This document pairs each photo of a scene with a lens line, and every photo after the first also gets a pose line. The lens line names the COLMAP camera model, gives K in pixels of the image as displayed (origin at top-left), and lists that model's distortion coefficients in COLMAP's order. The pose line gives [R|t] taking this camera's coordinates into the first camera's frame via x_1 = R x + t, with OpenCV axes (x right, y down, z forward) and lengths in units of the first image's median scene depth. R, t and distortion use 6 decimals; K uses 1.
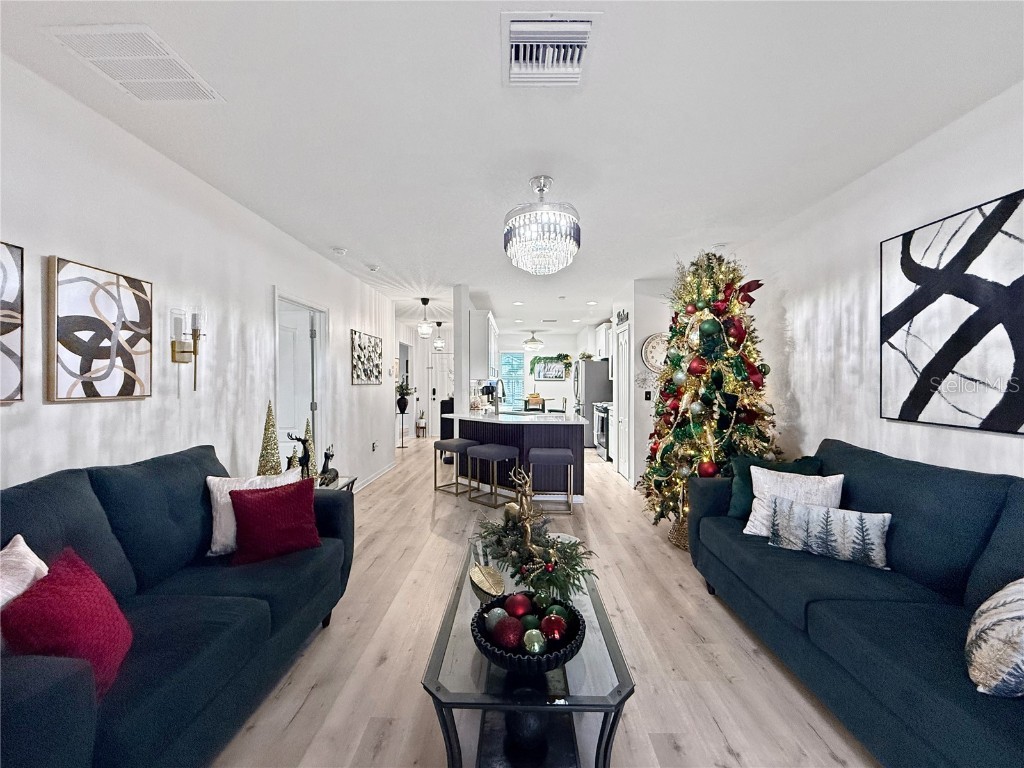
lens RADIAL K [[410.6, 0, 516.6], [0, 410.6, 383.2], [0, 0, 1]] dist [-0.000279, -0.000037]
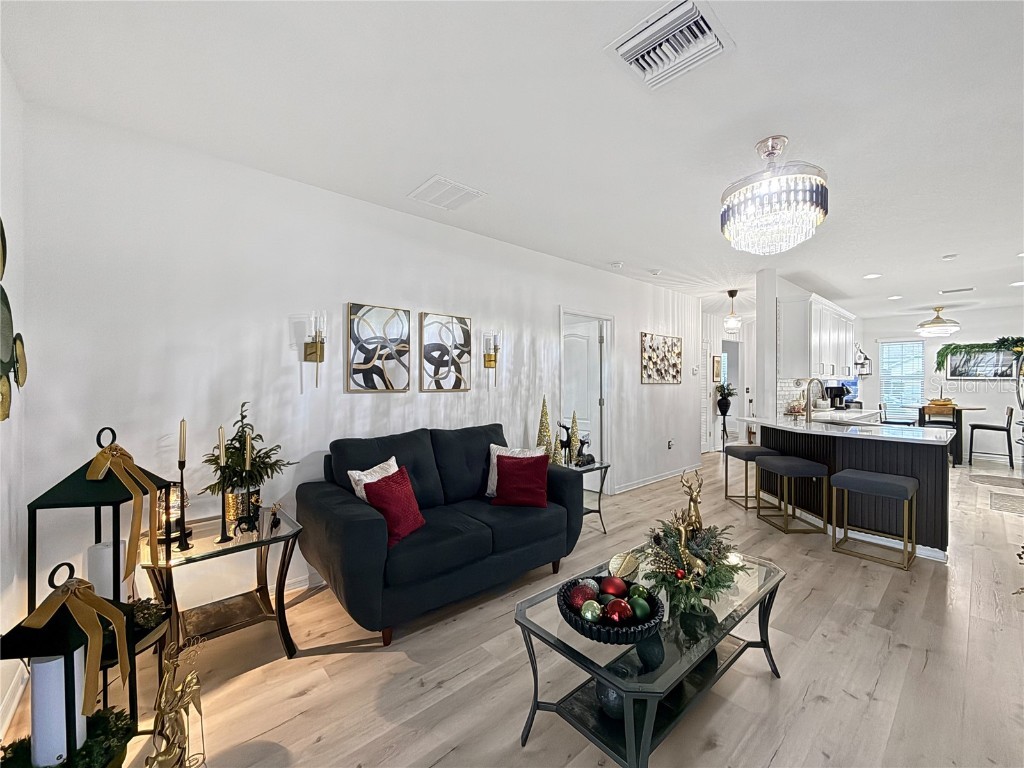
lens RADIAL K [[416.6, 0, 512.0], [0, 416.6, 384.0], [0, 0, 1]] dist [-0.000456, -0.000090]
pose [[0.666794, 0.007250, -0.745207, 0.382143], [-0.005219, 0.999974, 0.005059, 0.000890], [0.745224, 0.000516, 0.666814, 0.038660]]
